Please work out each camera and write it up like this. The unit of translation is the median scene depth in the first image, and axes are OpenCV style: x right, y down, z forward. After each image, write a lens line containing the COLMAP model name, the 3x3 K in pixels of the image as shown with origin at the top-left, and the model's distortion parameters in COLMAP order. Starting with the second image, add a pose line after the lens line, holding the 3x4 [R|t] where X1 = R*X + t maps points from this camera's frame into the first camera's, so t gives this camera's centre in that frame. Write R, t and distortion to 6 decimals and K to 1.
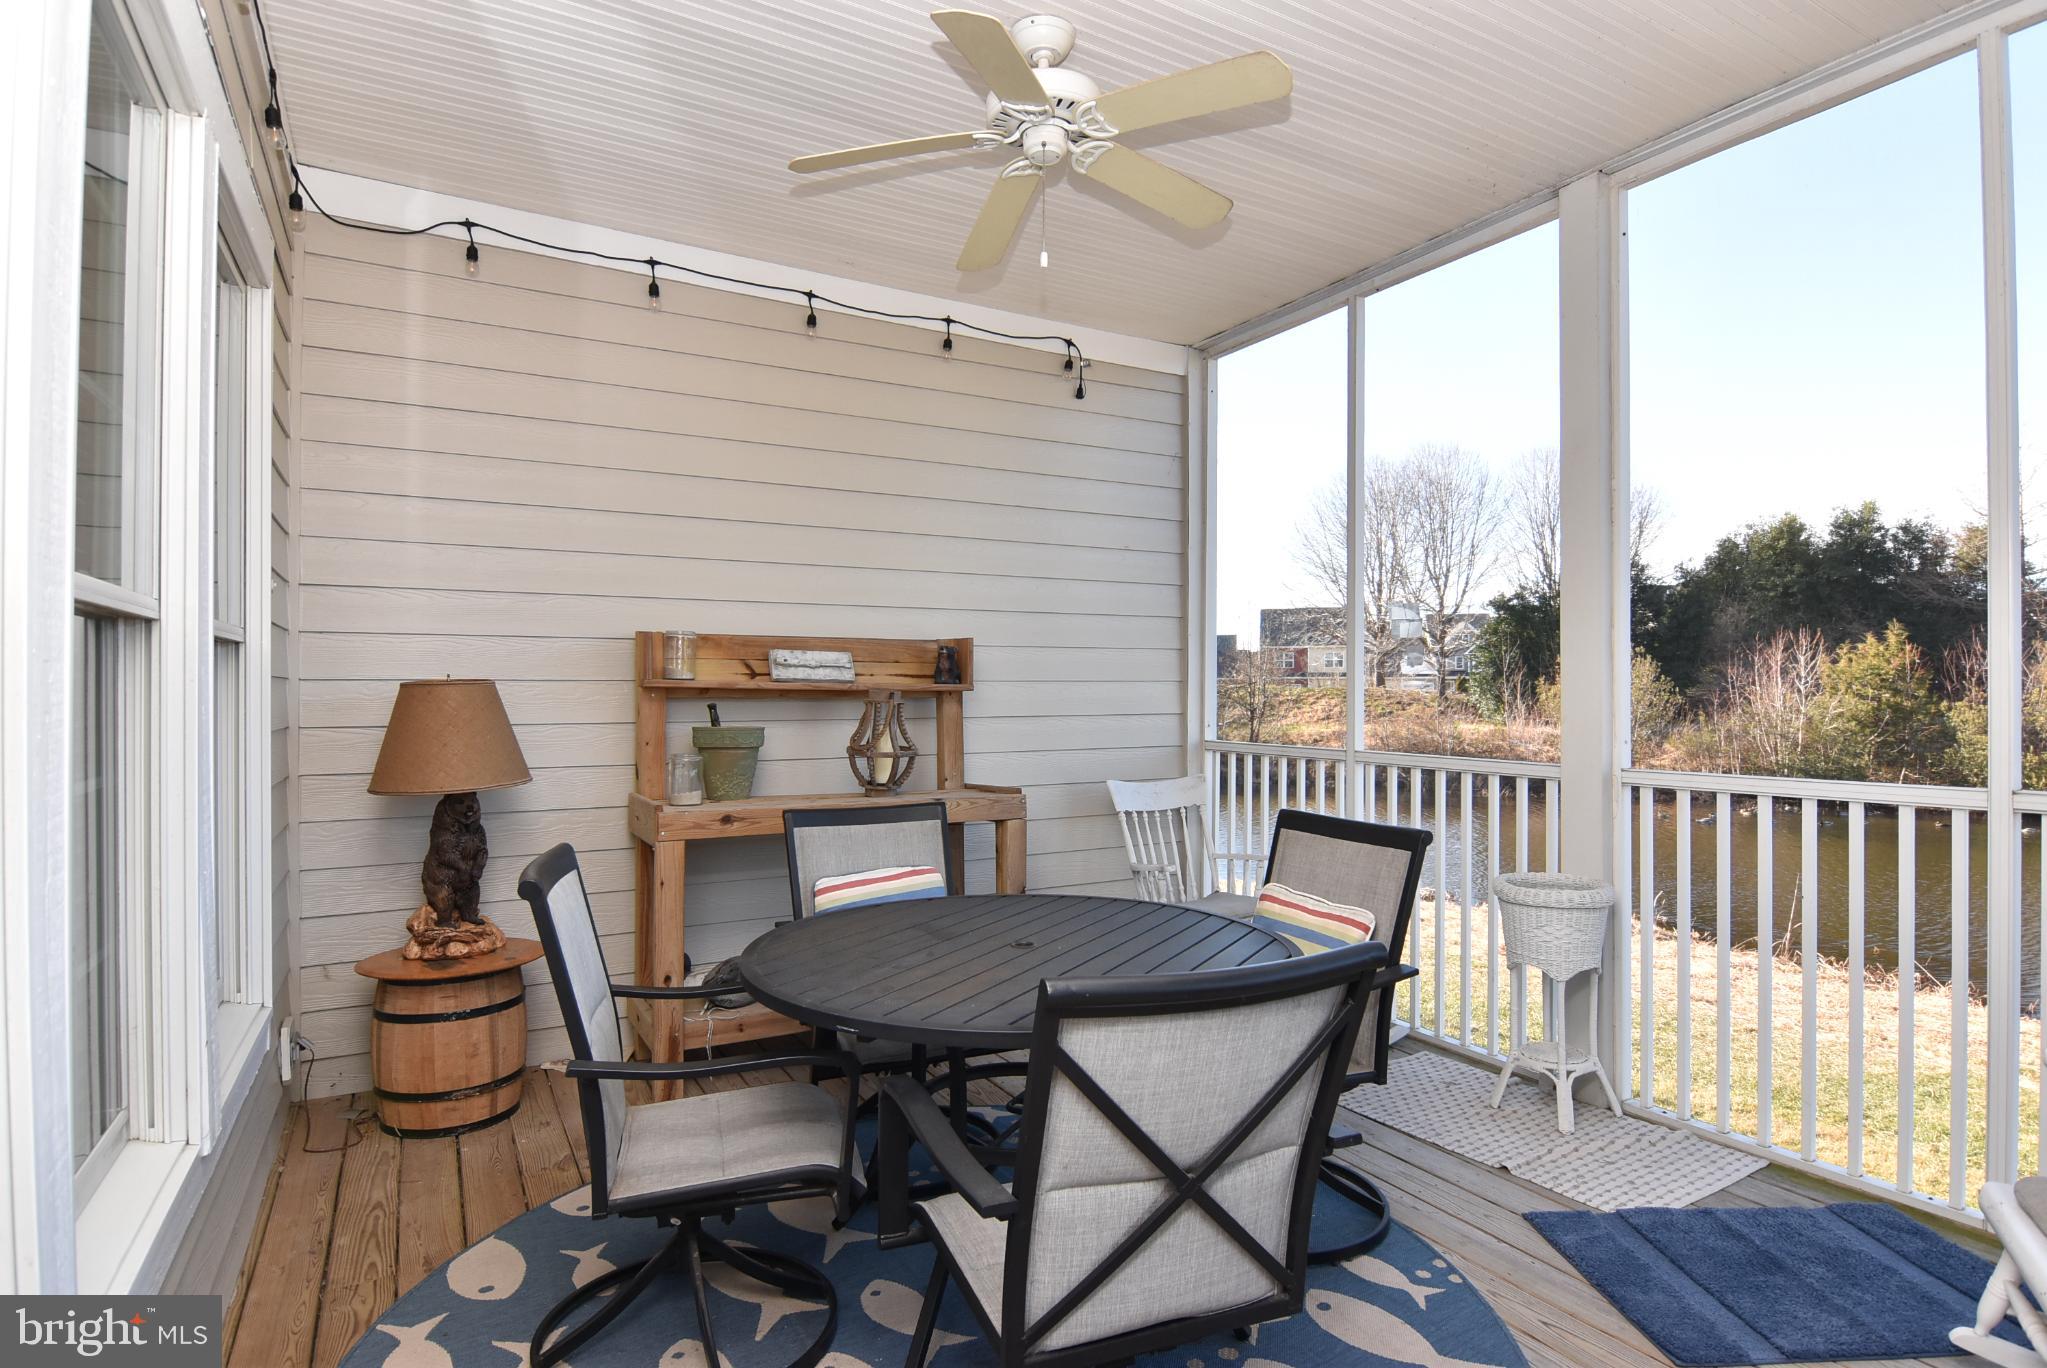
lens RADIAL K [[1078.7, 0, 1024.1], [0, 1078.7, 680.1], [0, 0, 1]] dist [-0.013994, -0.003252]
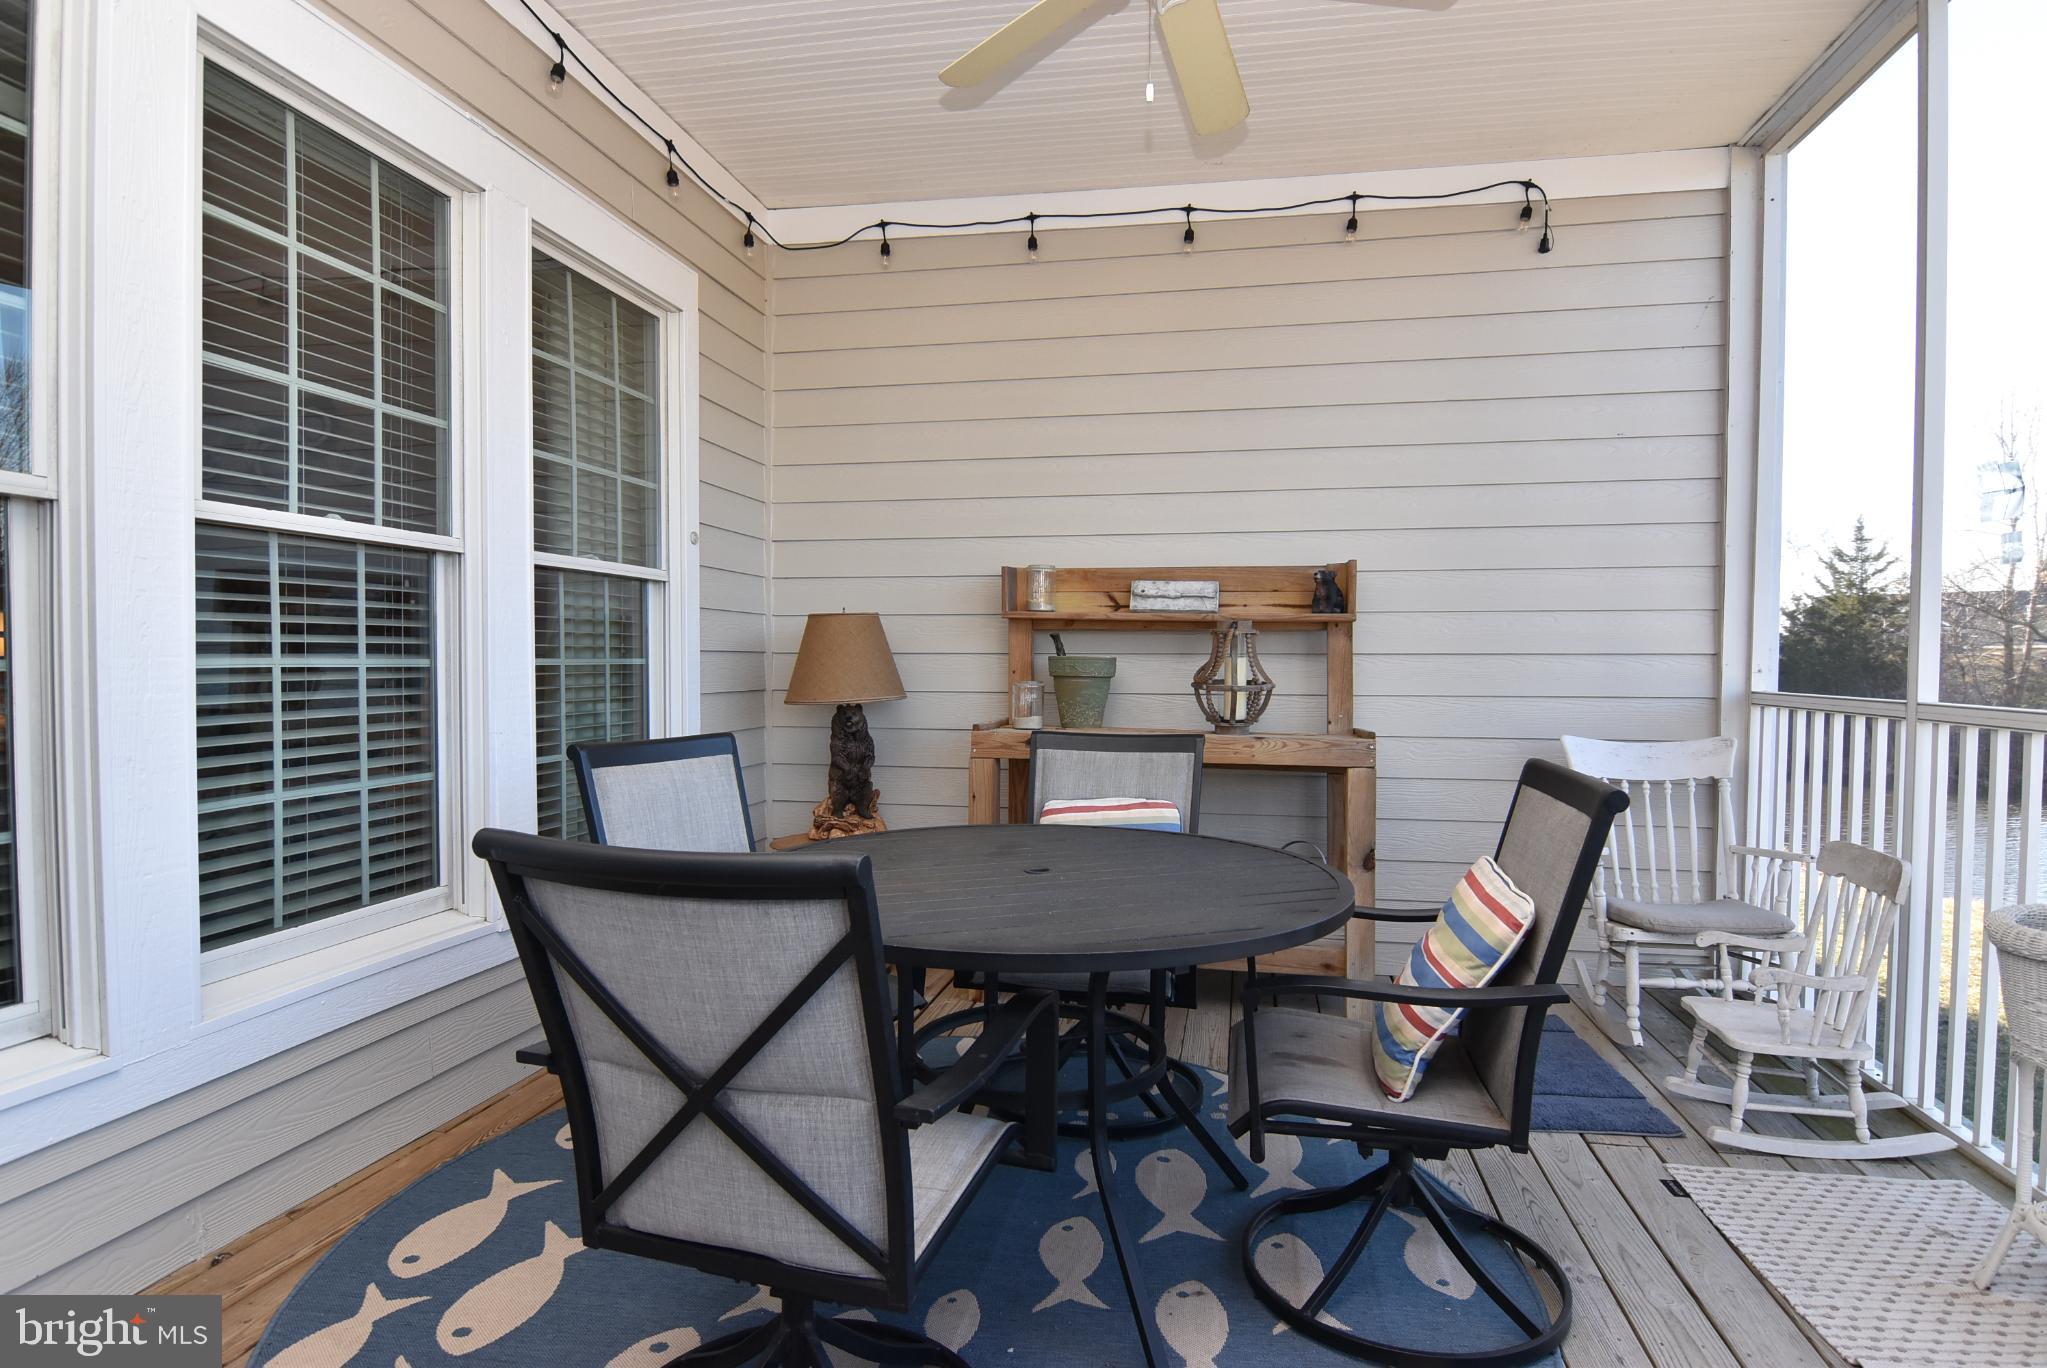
lens RADIAL K [[1078.7, 0, 1032.6], [0, 1078.7, 688.5], [0, 0, 1]] dist [-0.013994, -0.003252]
pose [[0.759412, 0.021115, -0.650267, 0.337287], [0.001563, 0.999411, 0.034277, 0.035796], [0.650608, -0.027047, 0.758932, 0.180529]]
